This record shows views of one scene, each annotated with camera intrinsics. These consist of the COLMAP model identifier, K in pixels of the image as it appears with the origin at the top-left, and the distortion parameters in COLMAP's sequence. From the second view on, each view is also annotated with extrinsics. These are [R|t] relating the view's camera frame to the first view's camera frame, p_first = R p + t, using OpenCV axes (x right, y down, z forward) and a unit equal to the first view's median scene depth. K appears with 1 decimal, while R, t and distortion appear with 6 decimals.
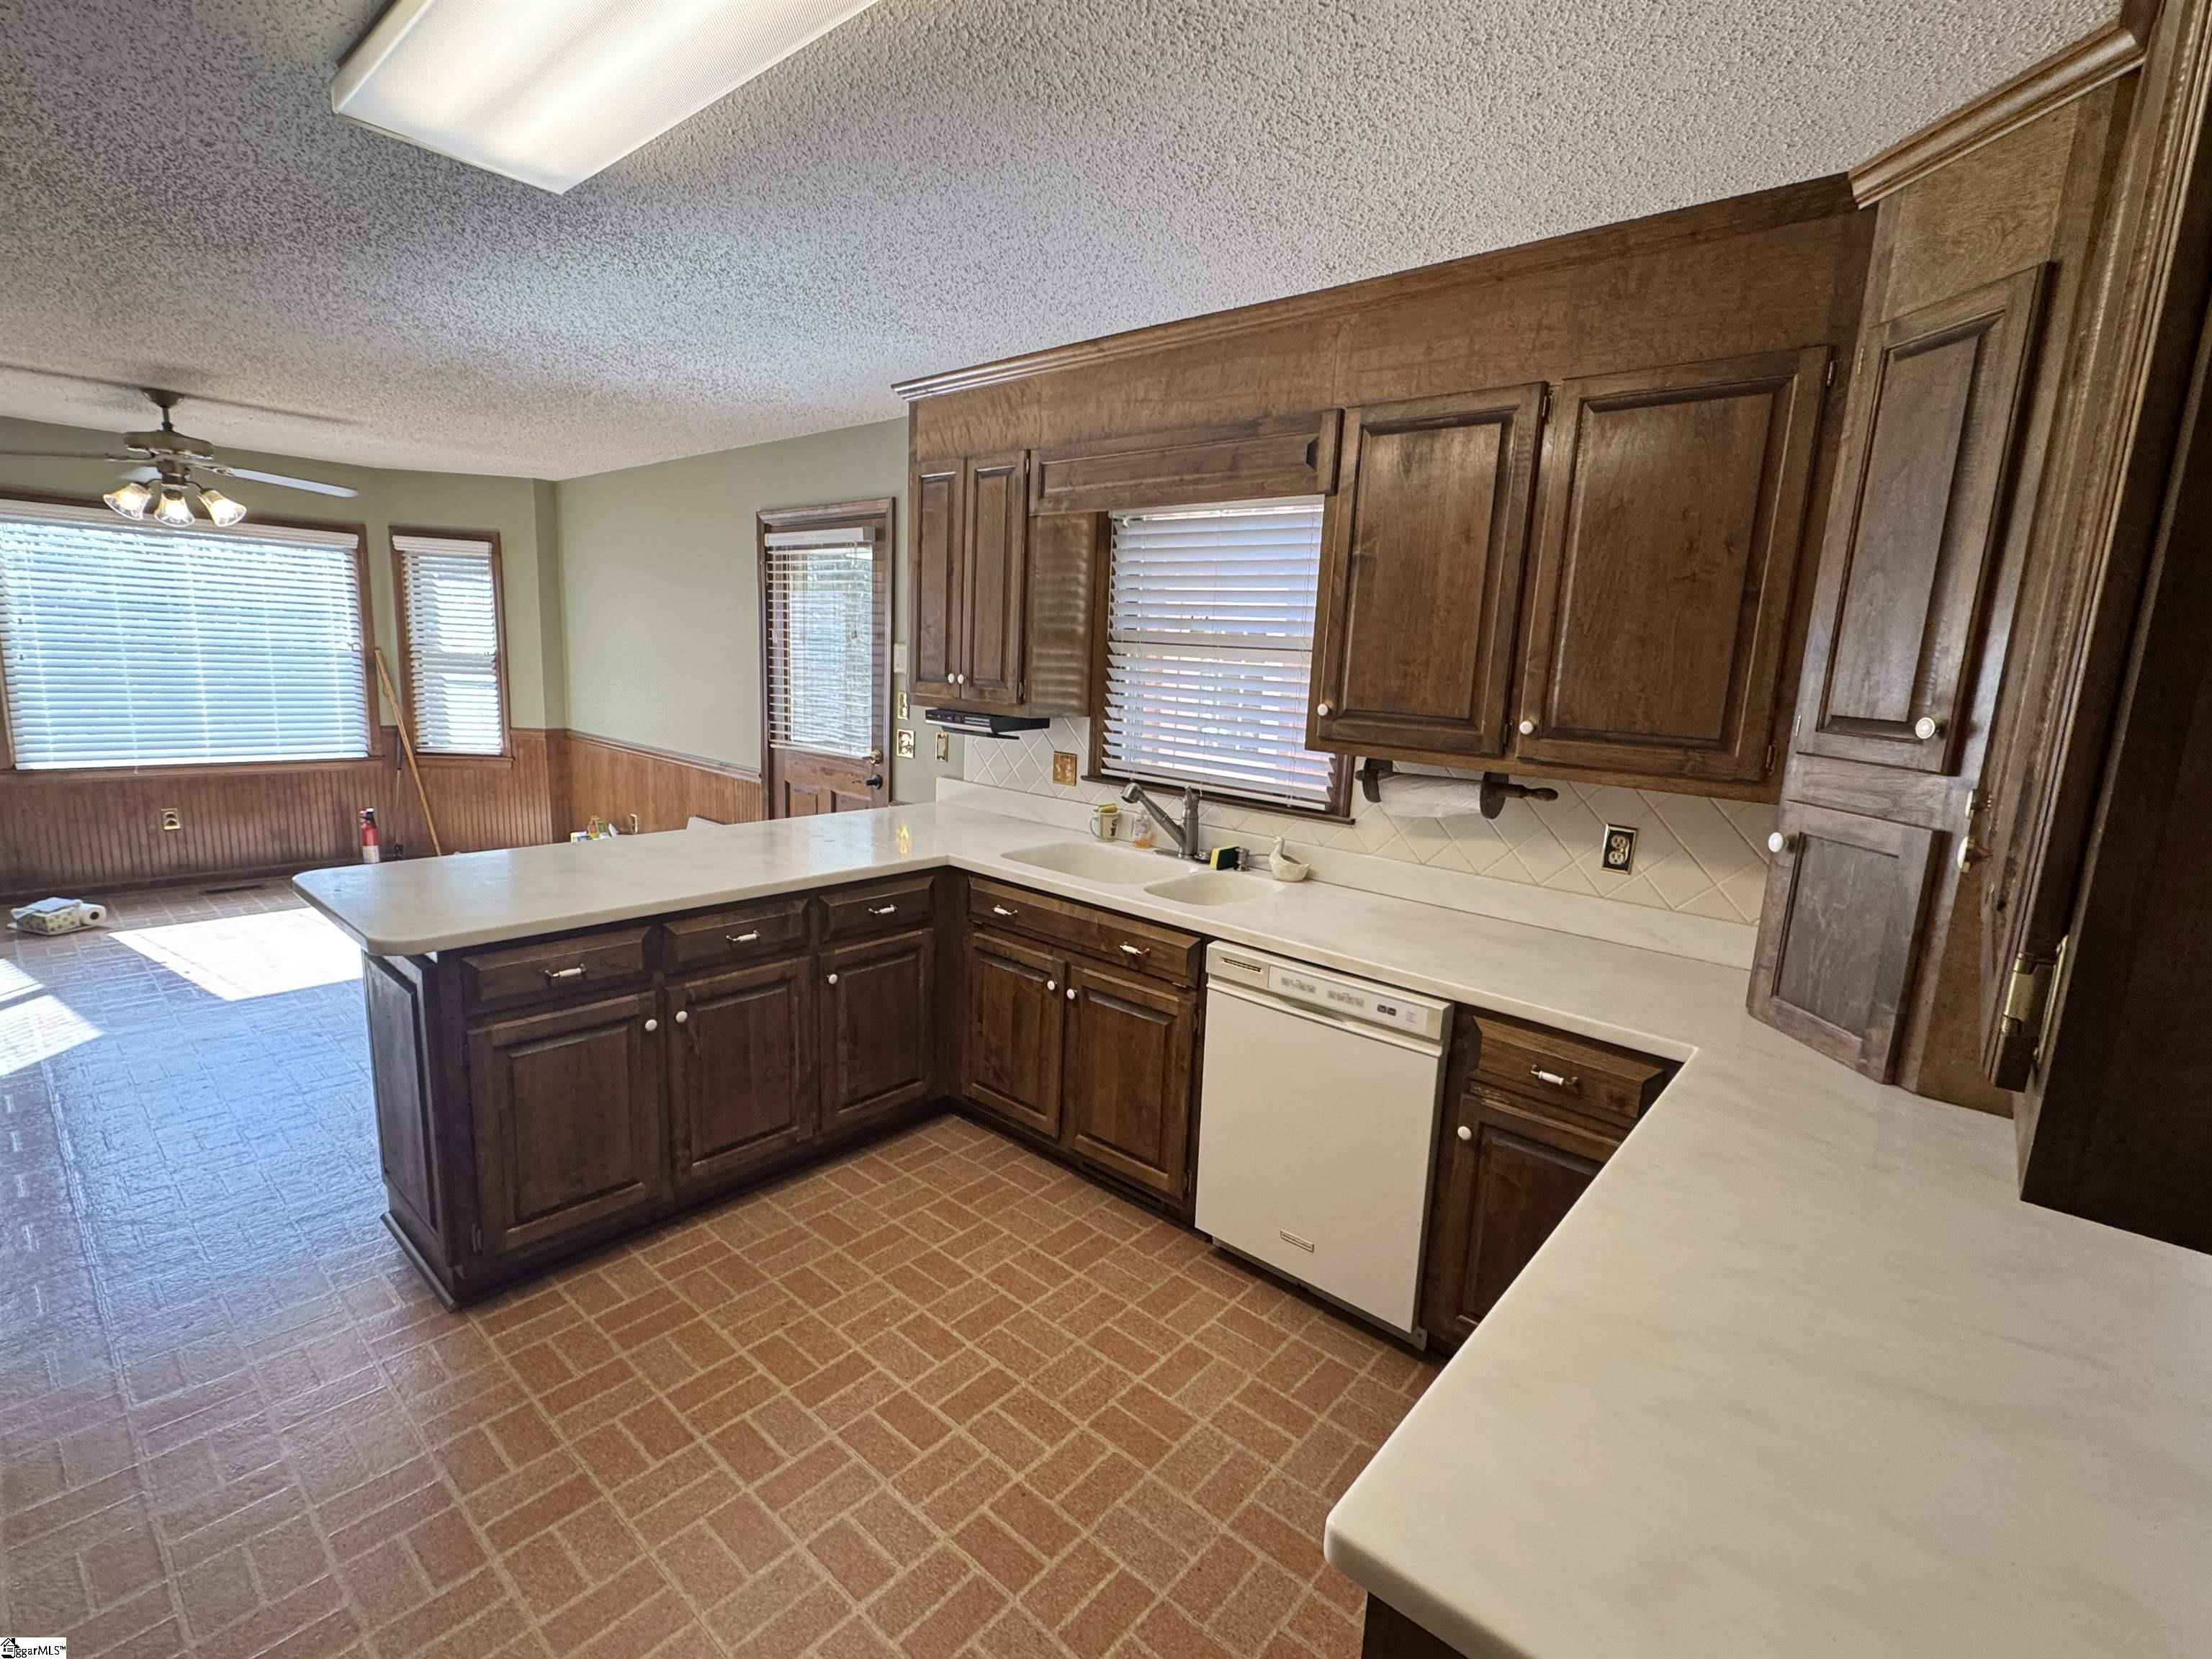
lens RADIAL K [[996.7, 0, 1106.9], [0, 996.7, 827.0], [0, 0, 1]] dist [-0.004687, -0.000512]
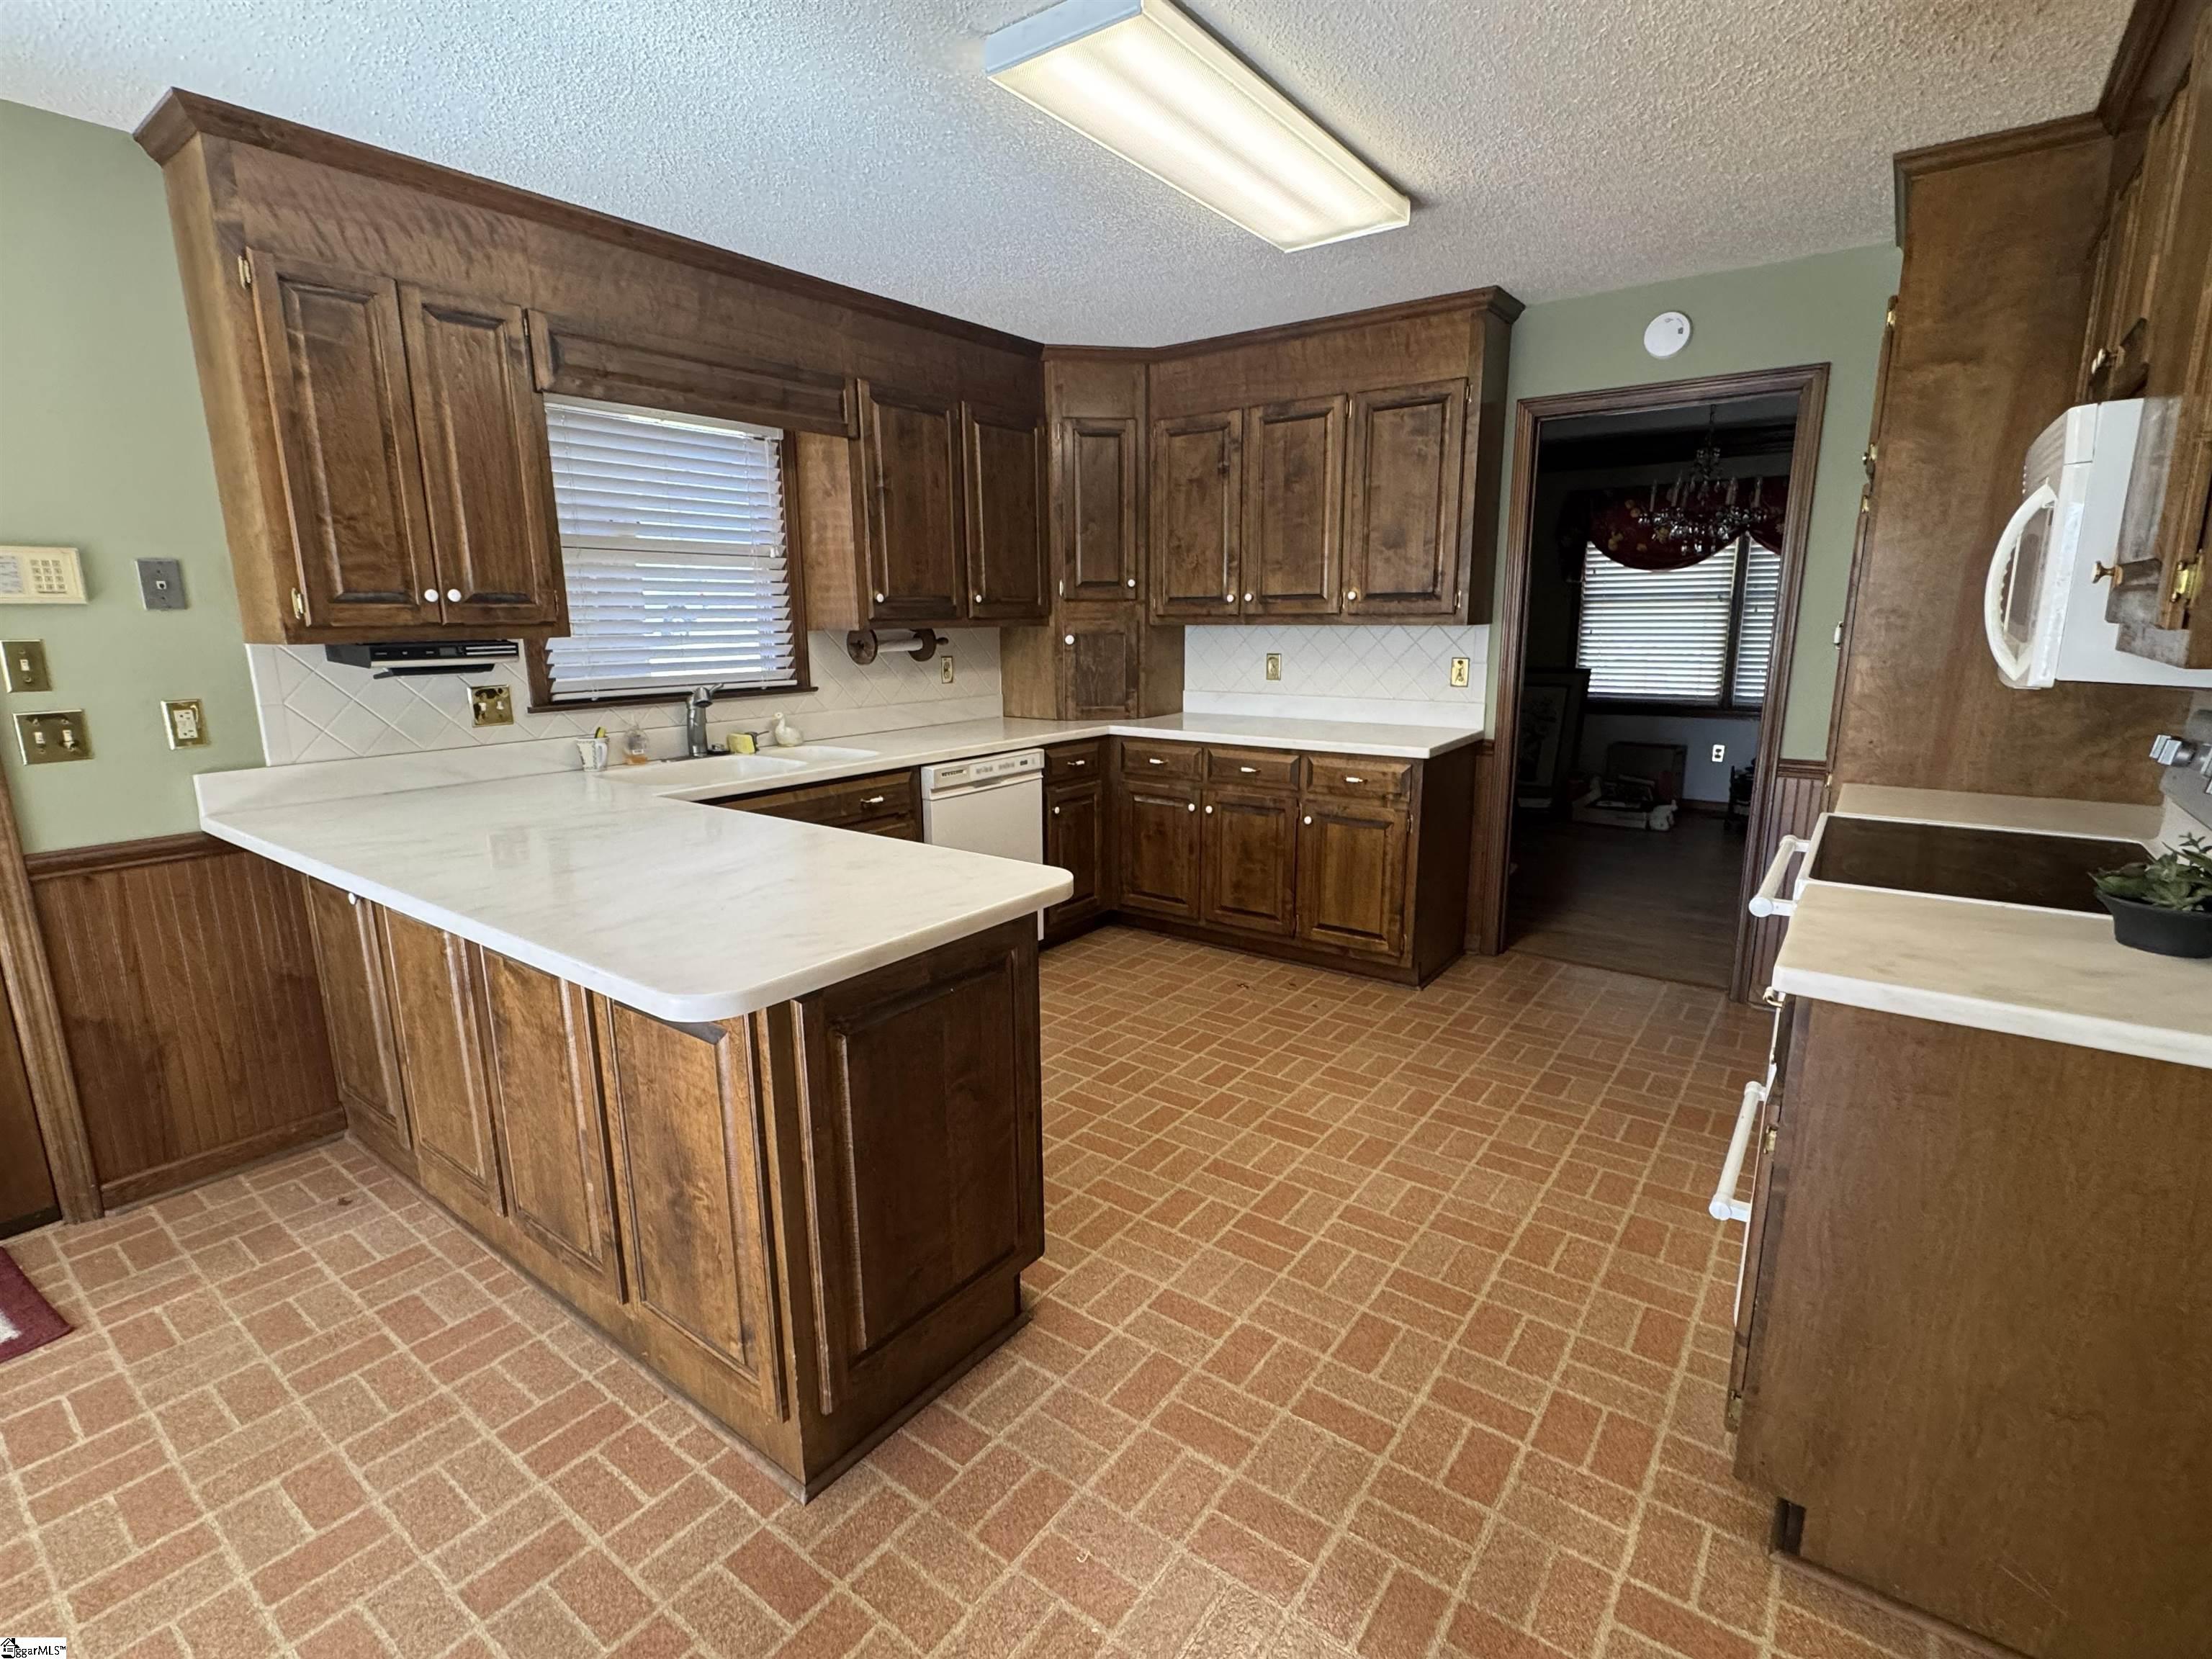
lens RADIAL K [[1050.0, 0, 1095.1], [0, 1050.0, 829.0], [0, 0, 1]] dist [-0.002712, -0.000663]
pose [[-0.067592, -0.244154, 0.967378, -1.339831], [0.185260, 0.949662, 0.252627, -0.128808], [-0.980362, 0.196292, -0.018958, 0.813560]]
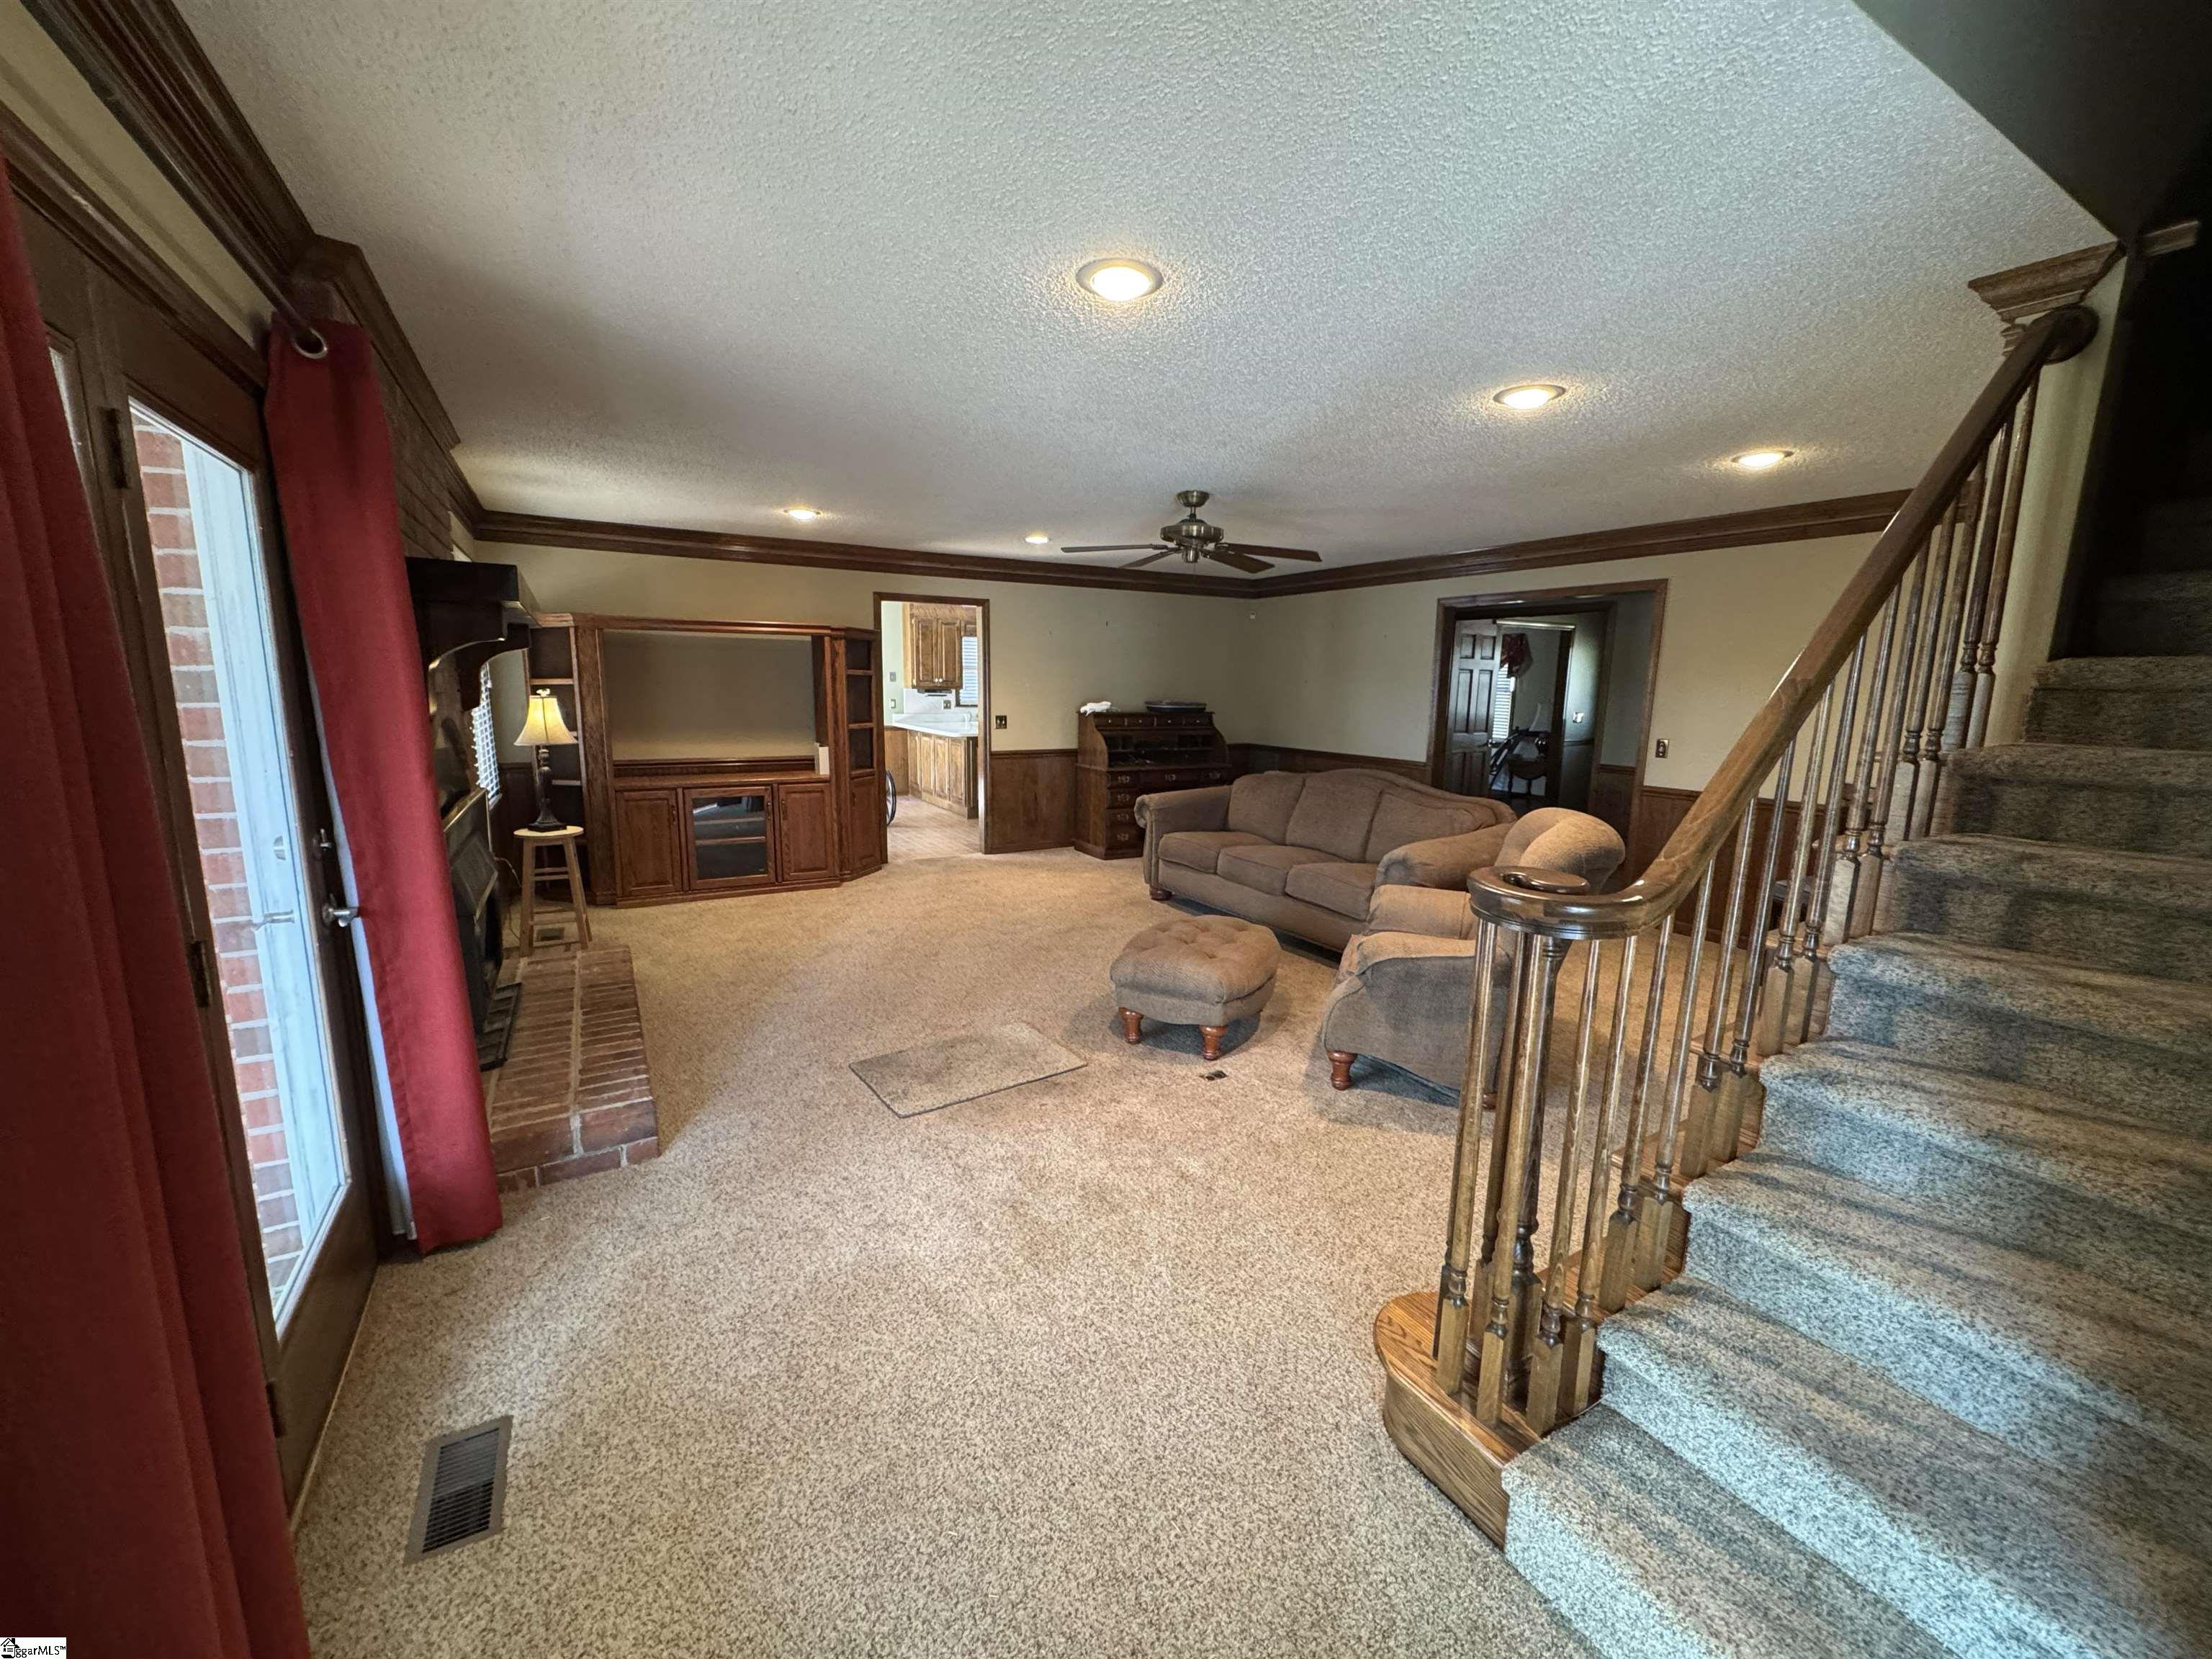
lens RADIAL K [[875.5, 0, 1099.2], [0, 875.5, 835.9], [0, 0, 1]] dist [-0.003538, -0.000065]
pose [[0.326182, -0.200916, 0.923709, -4.190193], [0.171003, 0.973572, 0.151377, 0.023928], [-0.929712, 0.108580, 0.351919, -0.830129]]
